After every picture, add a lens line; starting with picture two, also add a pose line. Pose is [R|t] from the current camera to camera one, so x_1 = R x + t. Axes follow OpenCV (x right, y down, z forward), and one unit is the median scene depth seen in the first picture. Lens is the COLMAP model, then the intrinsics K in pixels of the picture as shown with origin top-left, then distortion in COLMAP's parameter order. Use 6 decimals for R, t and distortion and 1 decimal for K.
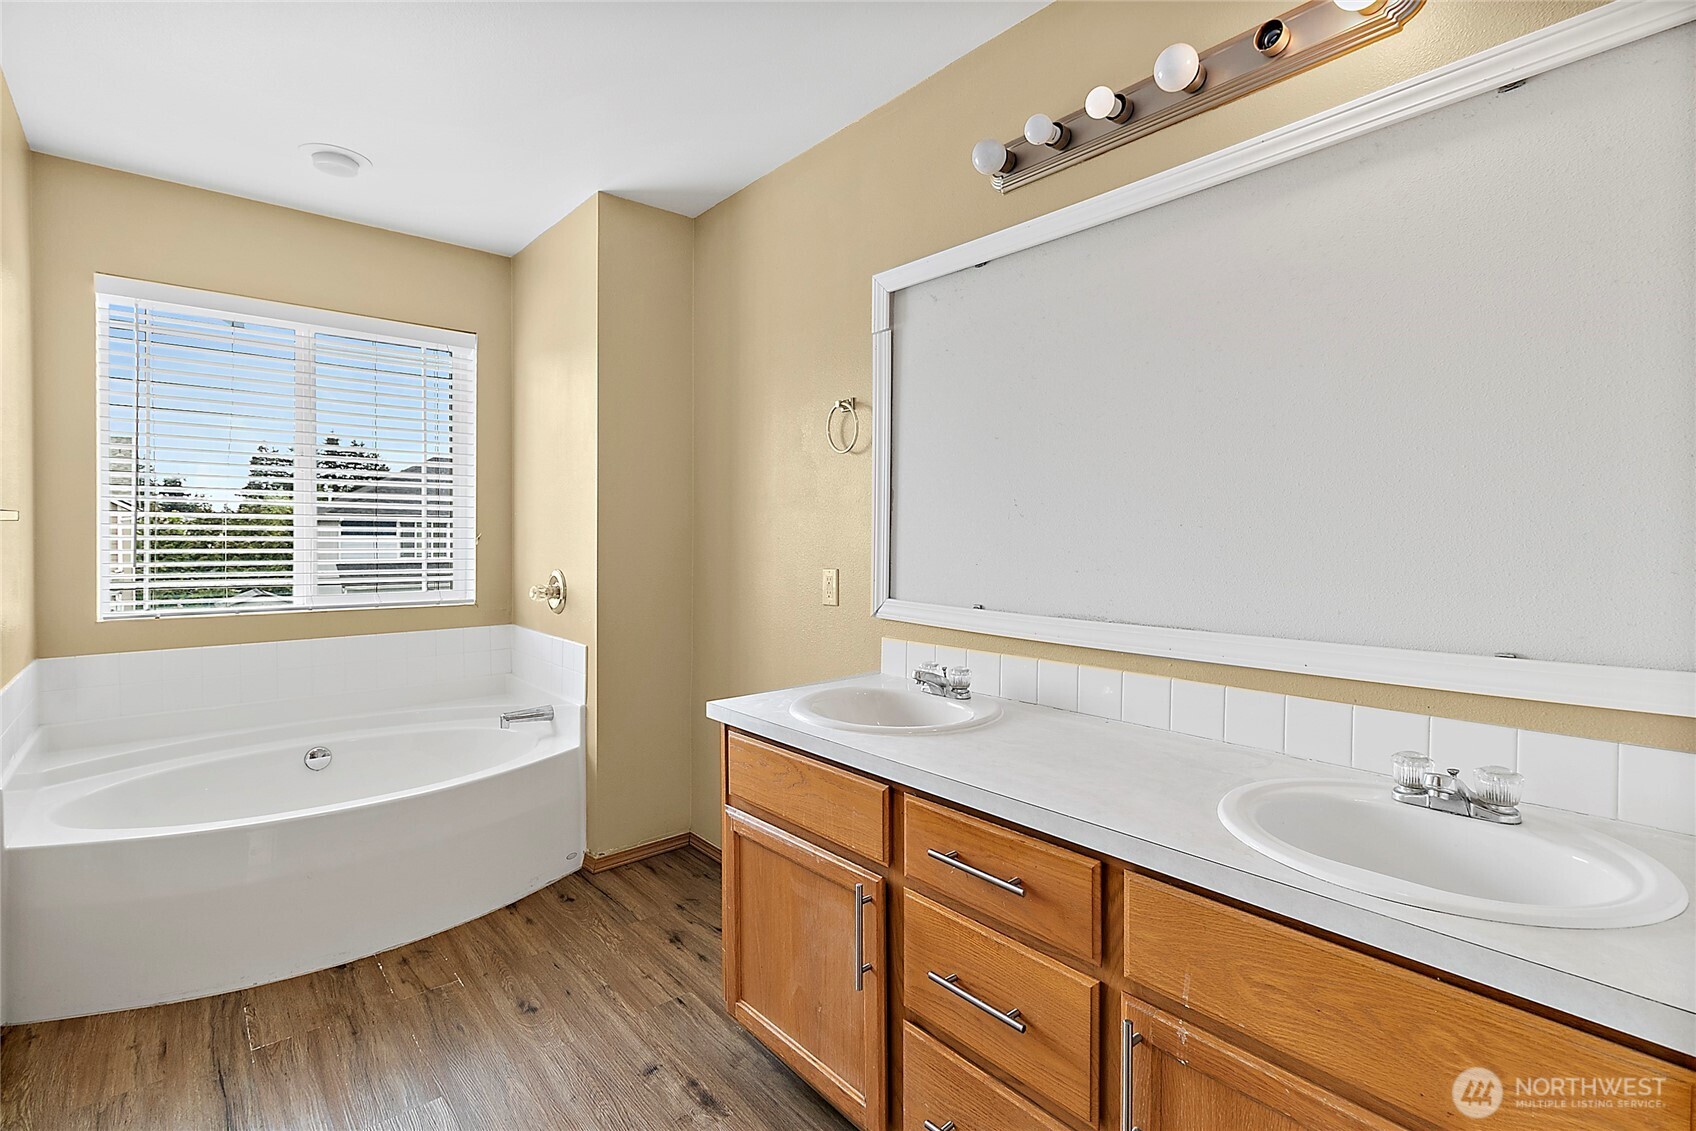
lens RADIAL K [[793.1, 0, 853.6], [0, 793.1, 554.5], [0, 0, 1]] dist [0.001681, 0.000785]
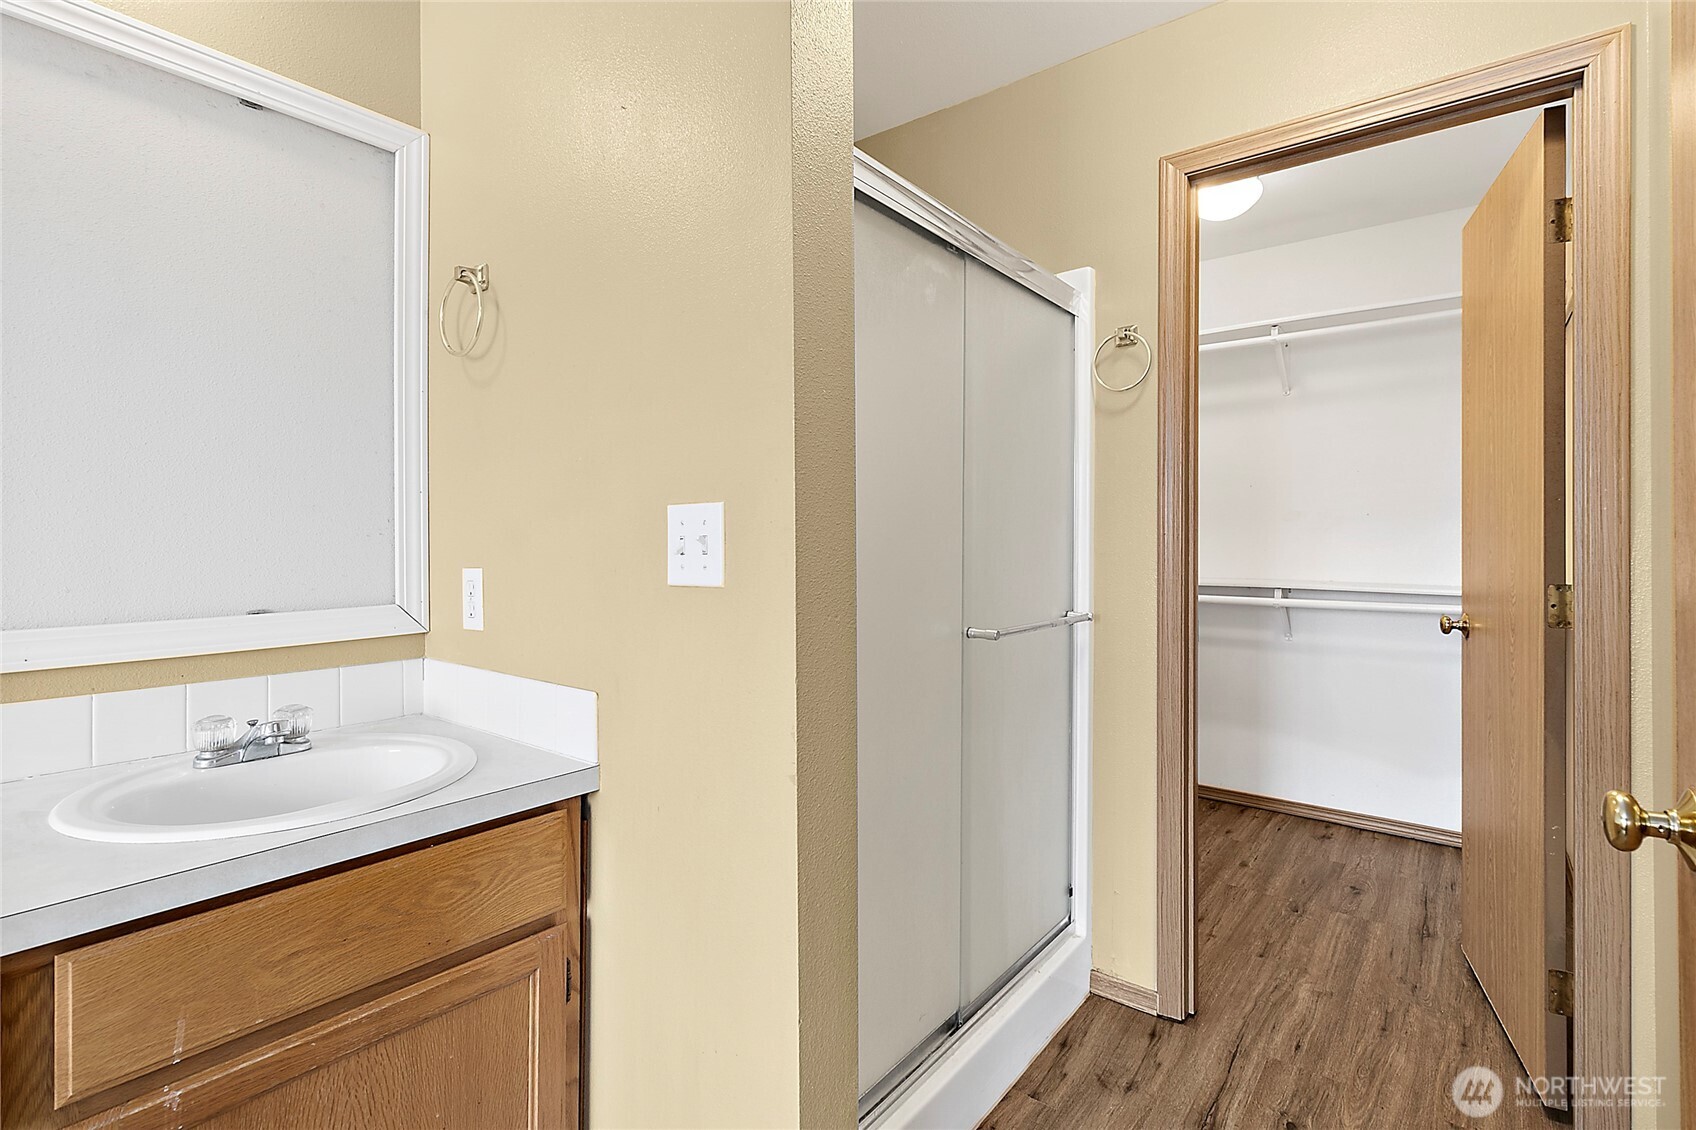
lens RADIAL K [[793.1, 0, 840.0], [0, 793.1, 541.9], [0, 0, 1]] dist [0.001681, 0.000785]
pose [[-0.181482, -0.008186, 0.983360, -7.287865], [0.013741, 0.999847, 0.010859, 0.464289], [-0.983298, 0.015483, -0.181342, 6.677663]]
